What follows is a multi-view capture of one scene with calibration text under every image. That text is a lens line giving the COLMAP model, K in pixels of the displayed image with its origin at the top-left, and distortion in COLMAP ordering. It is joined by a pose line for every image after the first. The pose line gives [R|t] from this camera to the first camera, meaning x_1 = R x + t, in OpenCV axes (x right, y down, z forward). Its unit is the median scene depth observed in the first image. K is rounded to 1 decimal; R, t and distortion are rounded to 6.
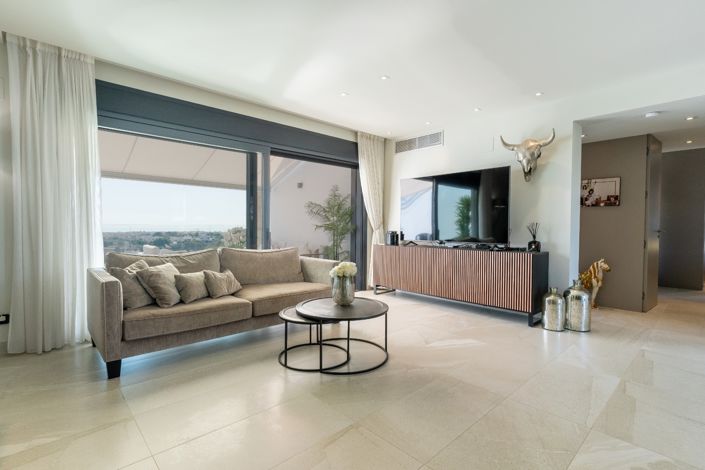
lens RADIAL K [[340.7, 0, 352.5], [0, 340.7, 235.0], [0, 0, 1]] dist [0.015473, 0.000281]
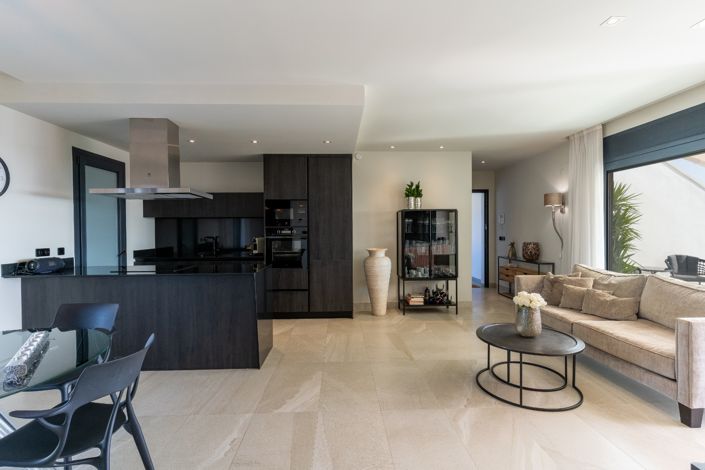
lens RADIAL K [[340.7, 0, 352.5], [0, 340.7, 235.0], [0, 0, 1]] dist [0.015473, 0.000281]
pose [[-0.654666, 0.010785, -0.755841, 1.192412], [-0.016347, 0.999462, 0.028420, -0.113345], [0.755741, 0.030961, -0.654138, 1.454453]]
